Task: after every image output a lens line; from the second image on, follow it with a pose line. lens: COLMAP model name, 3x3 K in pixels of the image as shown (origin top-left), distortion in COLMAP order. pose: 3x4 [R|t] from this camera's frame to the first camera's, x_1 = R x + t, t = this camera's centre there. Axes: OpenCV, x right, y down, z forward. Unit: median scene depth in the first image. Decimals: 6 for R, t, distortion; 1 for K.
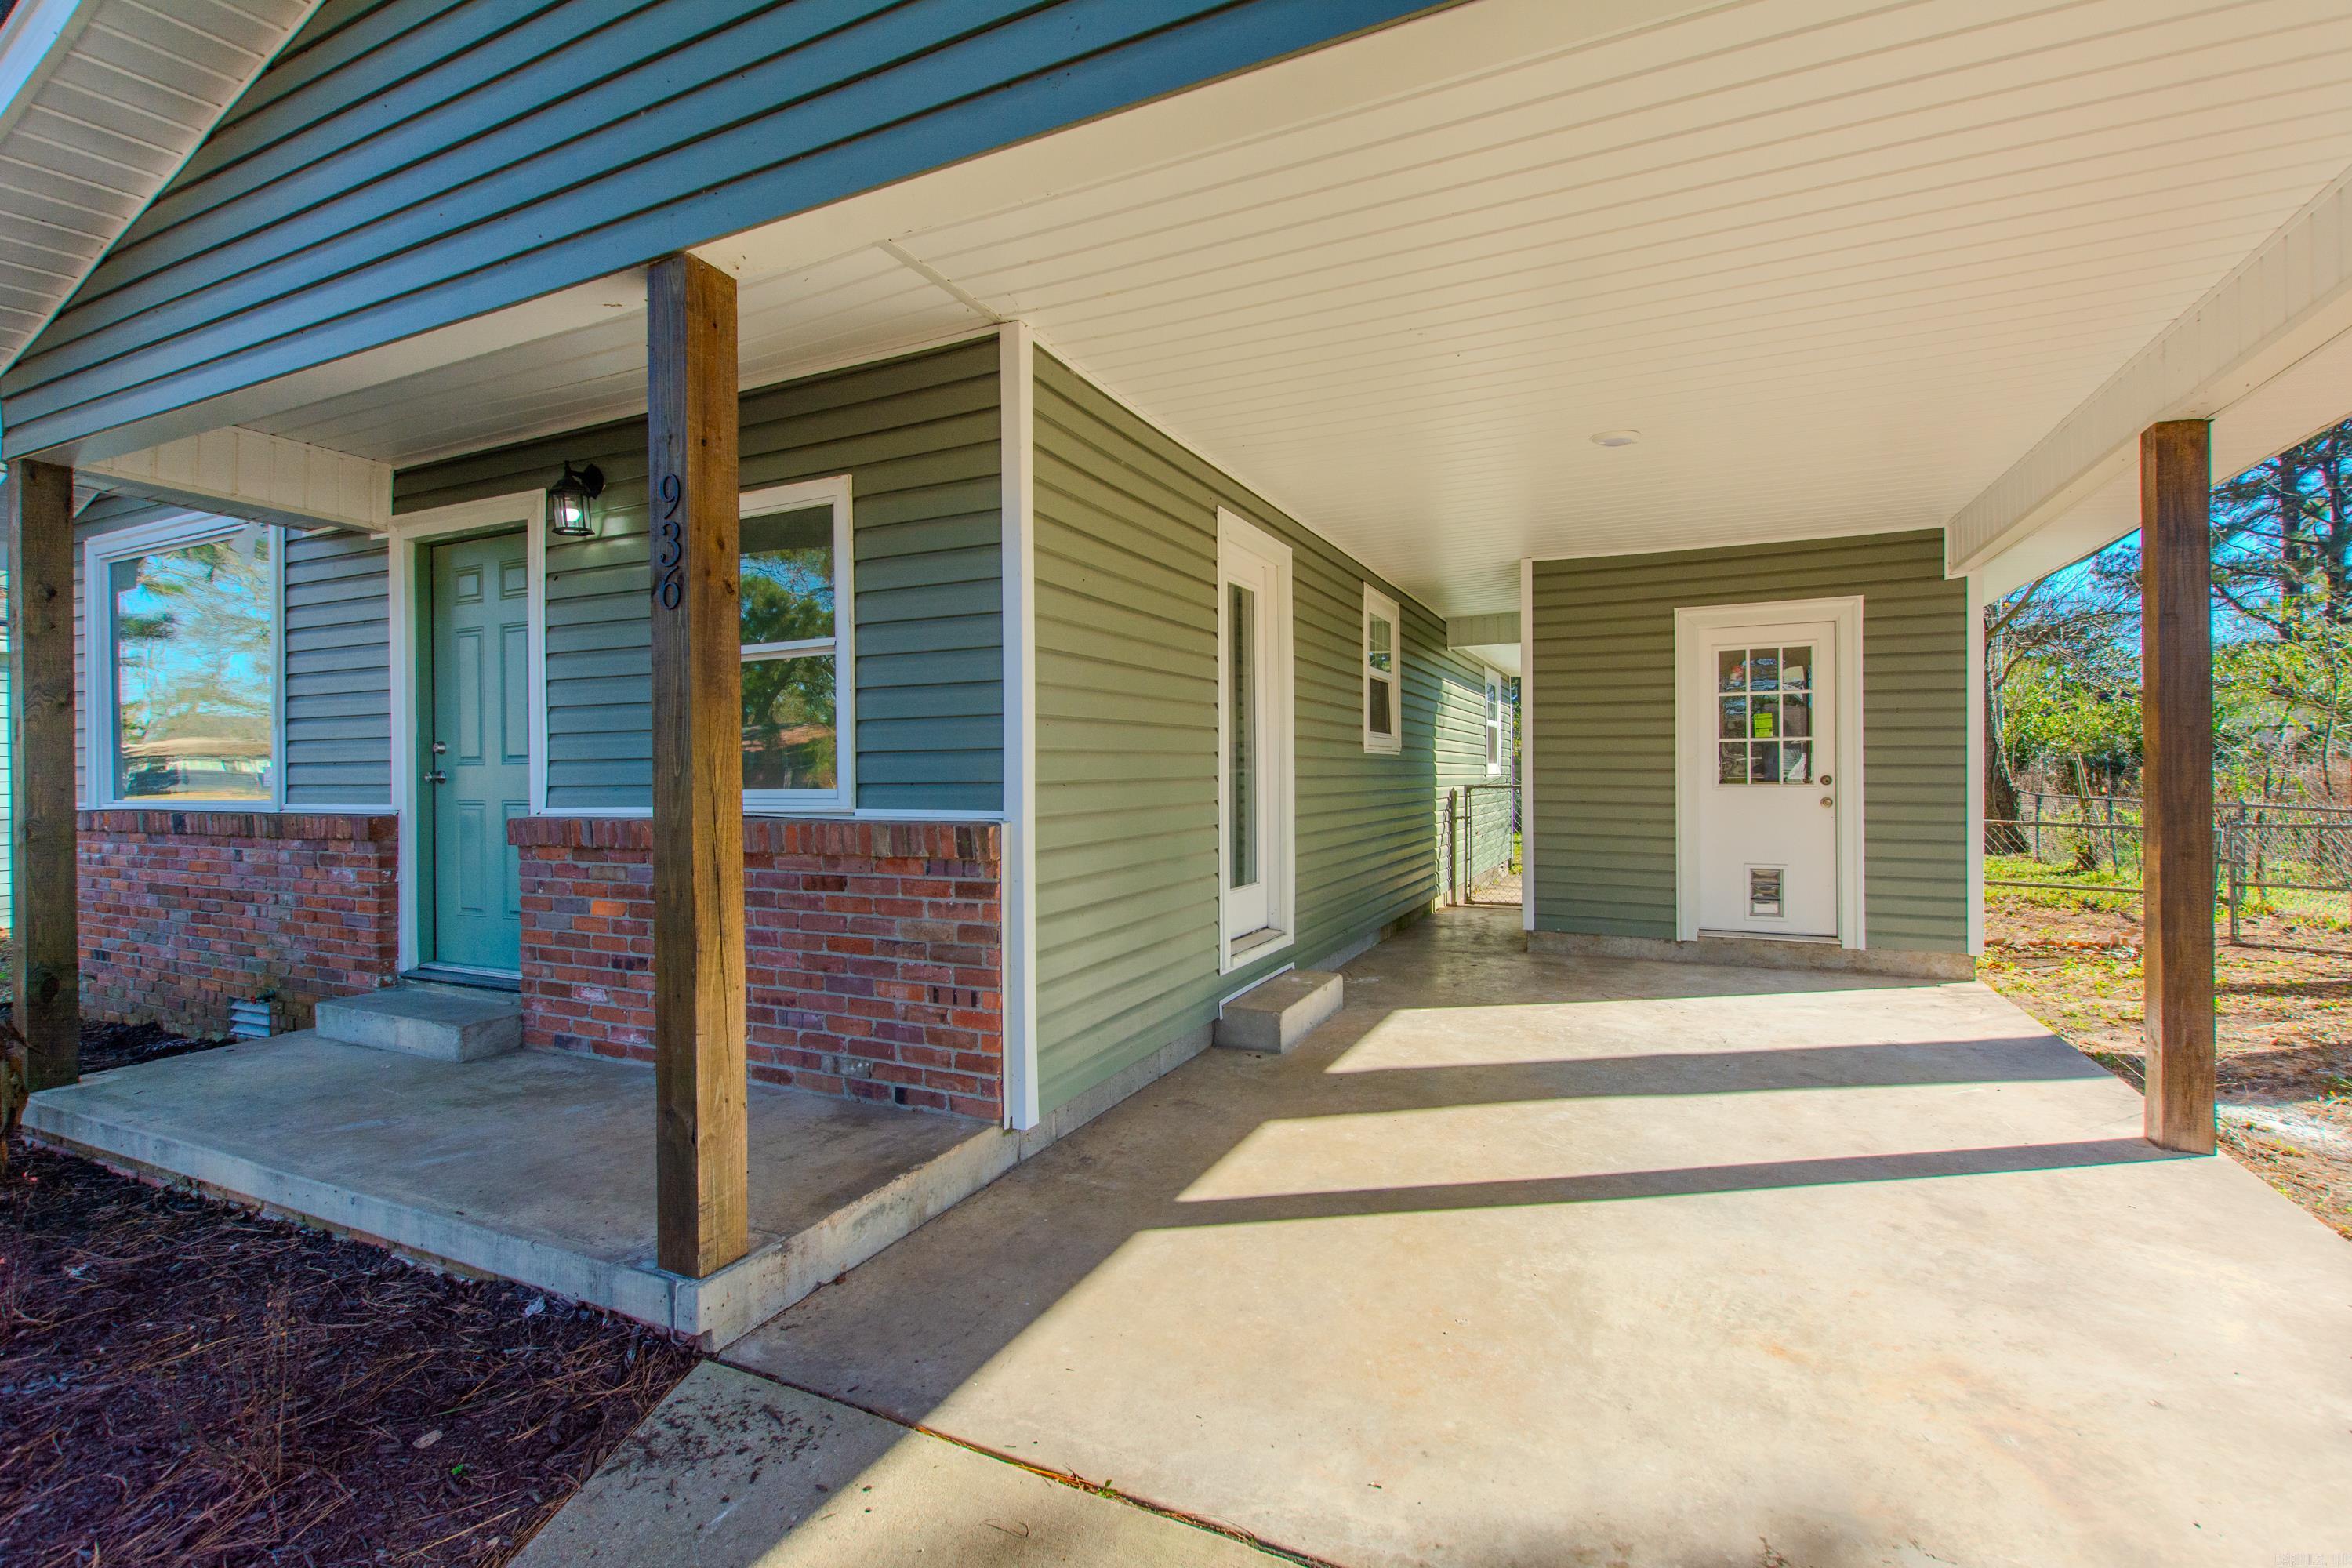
lens RADIAL K [[1023.4, 0, 1172.9], [0, 1023.4, 780.8], [0, 0, 1]] dist [0.002835, -0.002423]
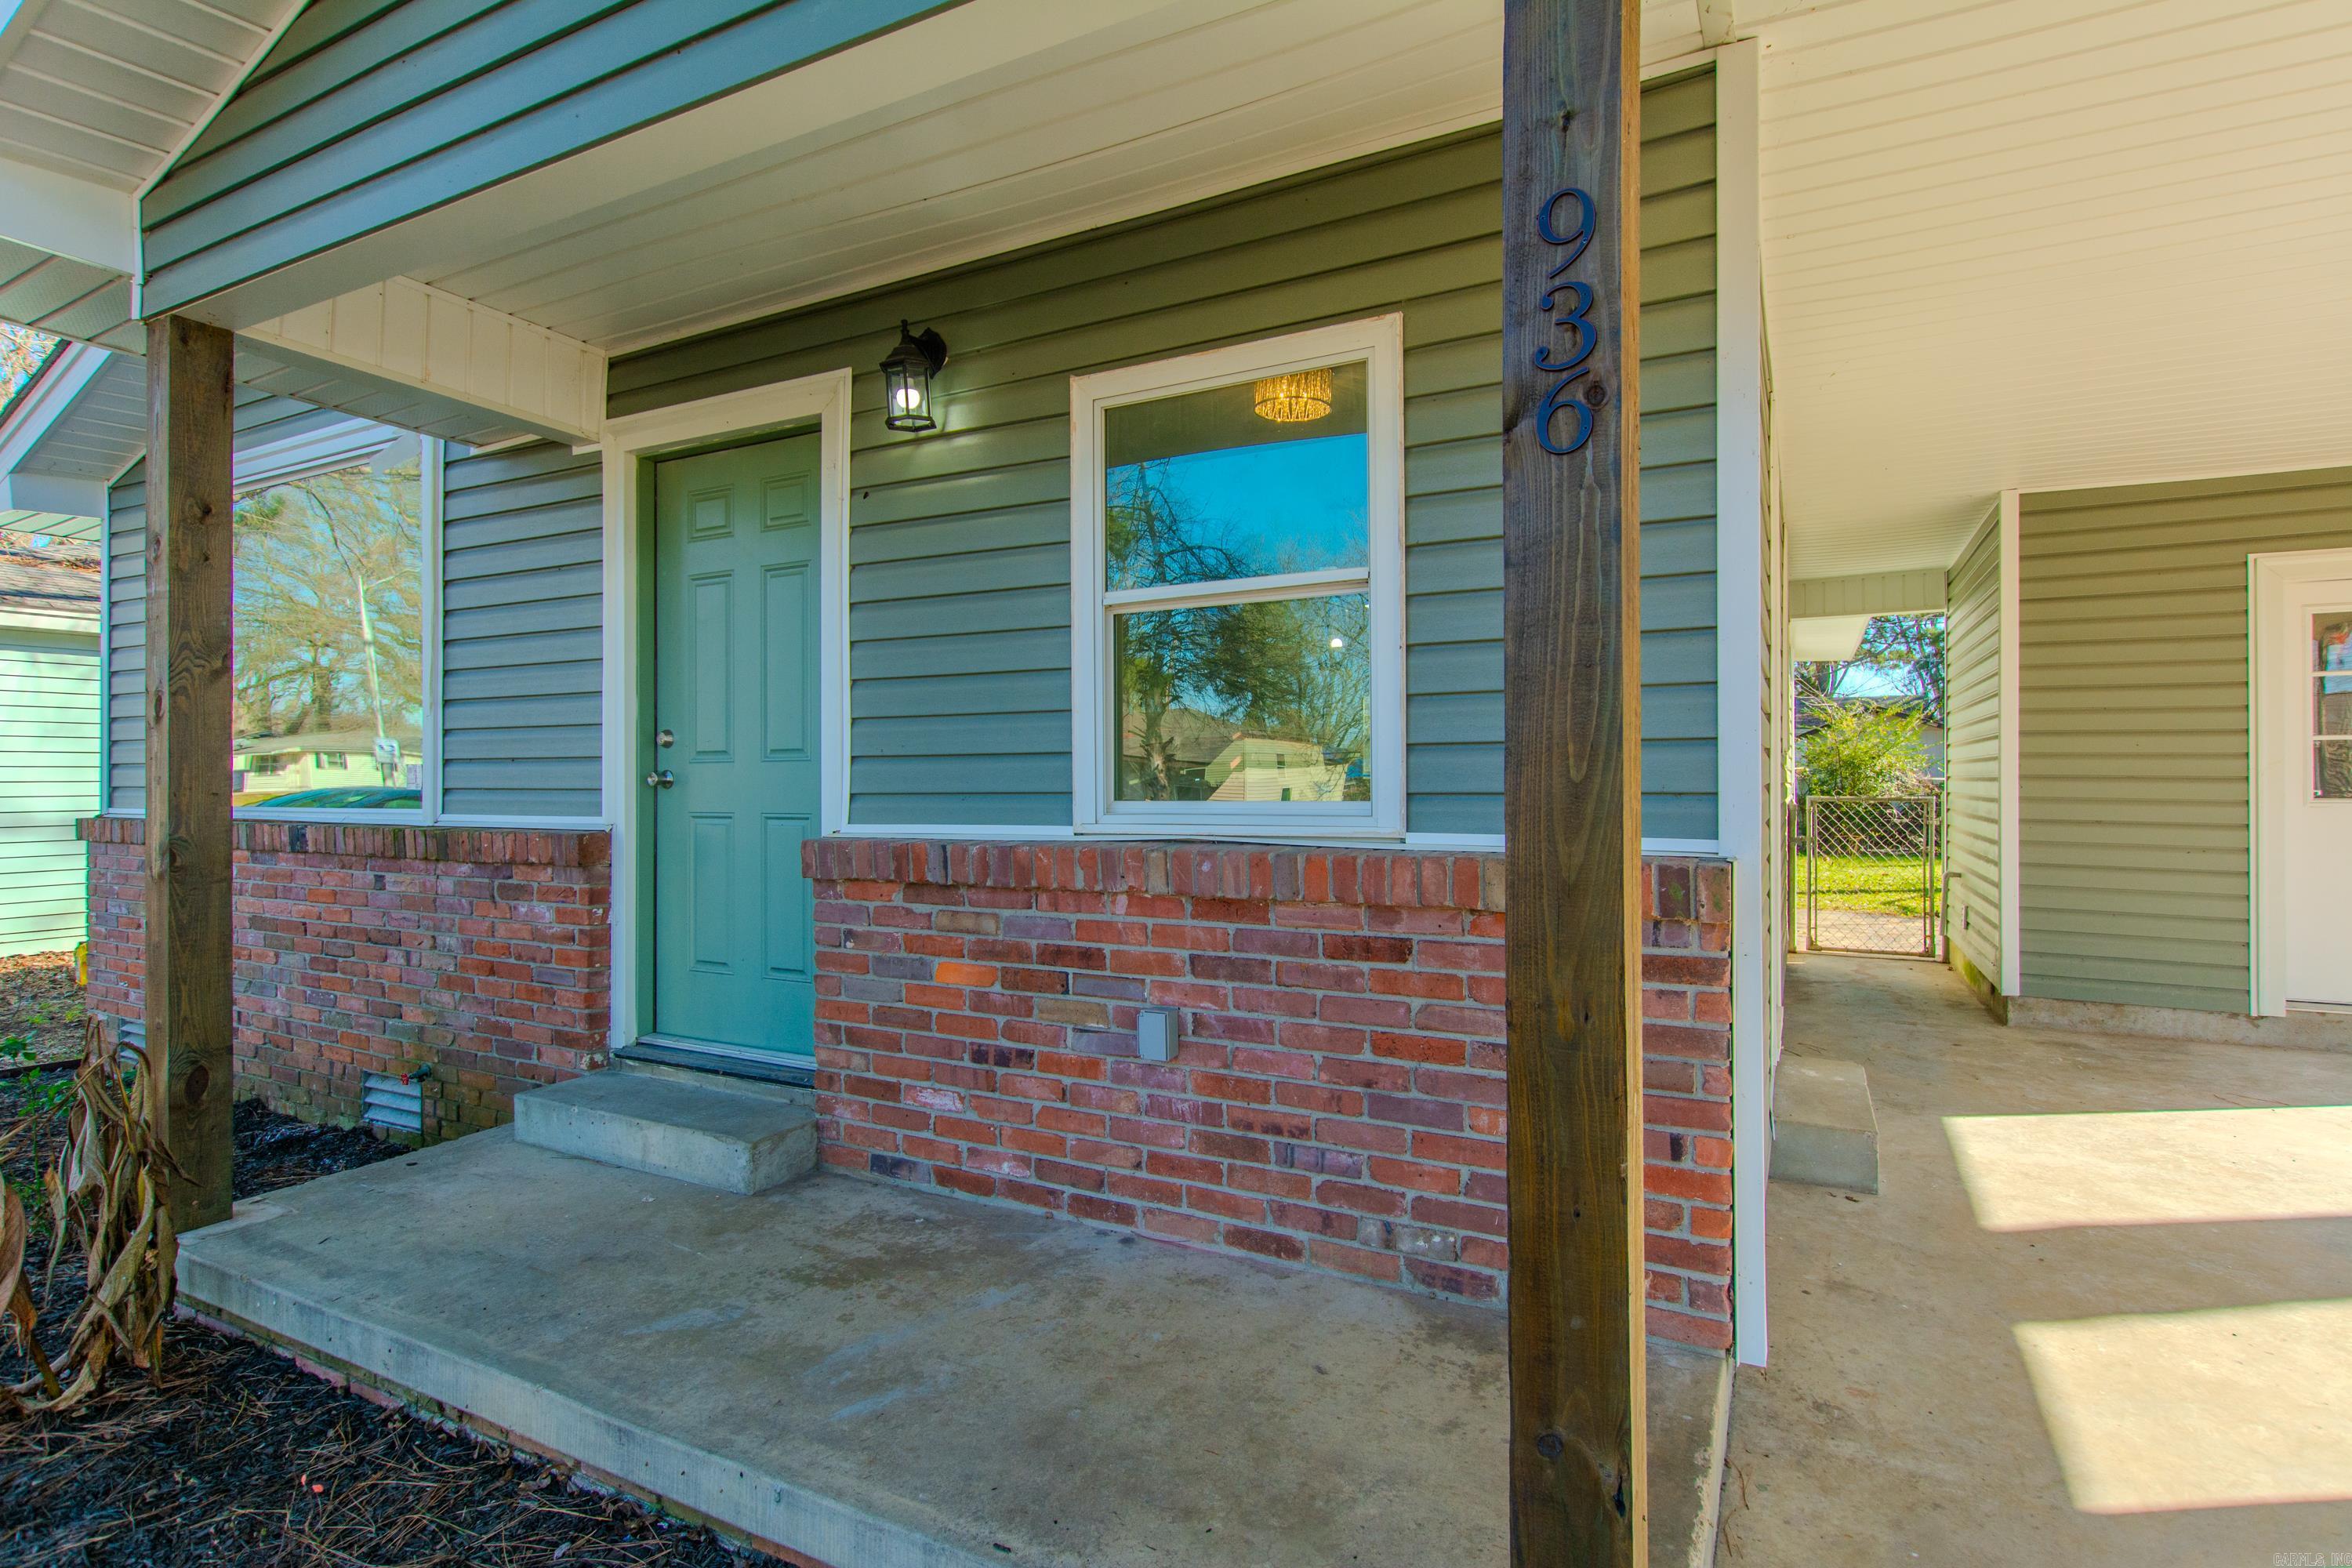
lens RADIAL K [[1174.4, 0, 1179.4], [0, 1174.4, 778.8], [0, 0, 1]] dist [0.002849, -0.003063]
pose [[0.998342, 0.005277, -0.057311, -0.362371], [-0.005699, 0.999958, -0.007216, -0.000031], [0.057271, 0.007531, 0.998330, 0.226823]]
